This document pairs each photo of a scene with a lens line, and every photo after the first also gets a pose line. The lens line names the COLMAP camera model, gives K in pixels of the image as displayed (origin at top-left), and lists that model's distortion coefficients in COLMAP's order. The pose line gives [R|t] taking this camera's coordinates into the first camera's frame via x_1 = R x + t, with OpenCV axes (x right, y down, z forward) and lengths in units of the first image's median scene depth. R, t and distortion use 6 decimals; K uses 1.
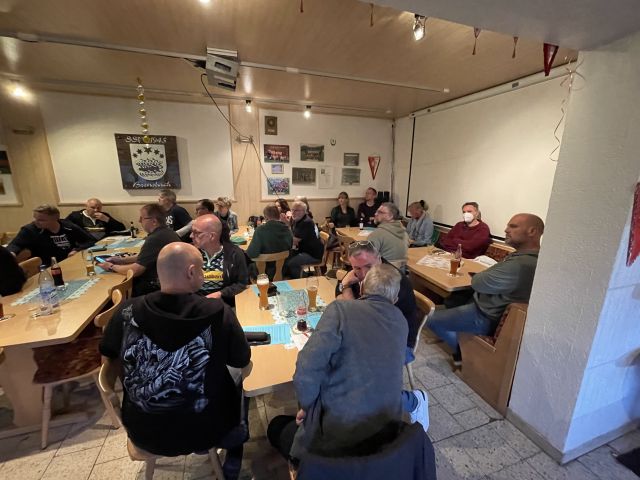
lens RADIAL K [[277.9, 0, 321.6], [0, 277.9, 240.0], [0, 0, 1]] dist [-0.014038, -0.000924]
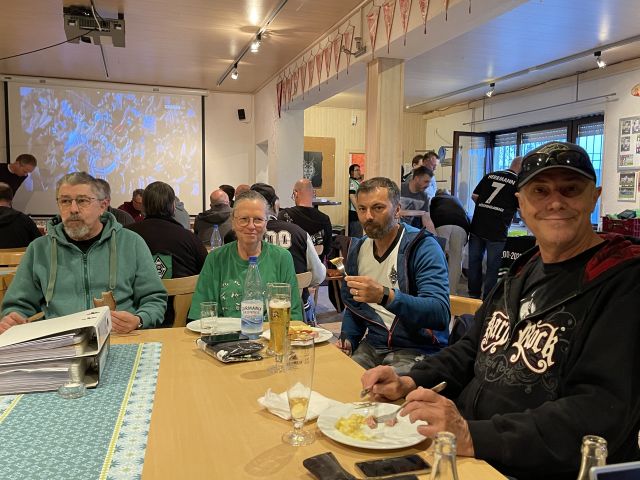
lens RADIAL K [[585.9, 0, 319.5], [0, 585.9, 236.7], [0, 0, 1]] dist [0.038902, -0.009490]
pose [[0.008123, -0.079960, 0.996765, -1.276929], [0.214567, 0.973719, 0.076363, 0.022417], [-0.976675, 0.213253, 0.025067, 0.227211]]
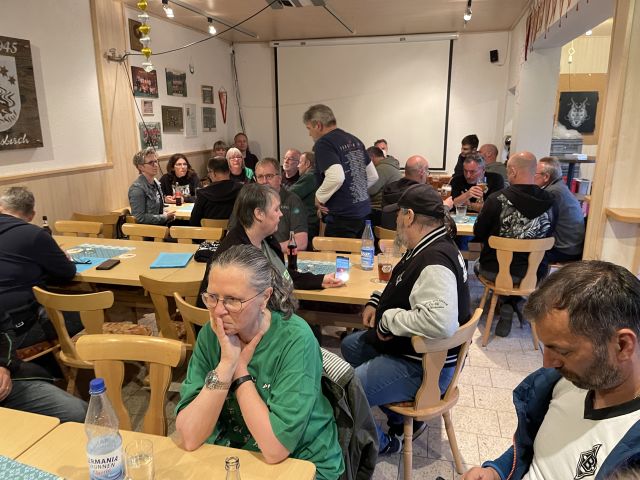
lens RADIAL K [[487.2, 0, 325.1], [0, 487.2, 242.7], [0, 0, 1]] dist [0.052114, -0.085292]
pose [[0.530597, -0.221910, 0.818061, -0.939322], [0.205835, 0.969966, 0.129611, -0.026279], [-0.822252, 0.099614, 0.560337, 0.097599]]
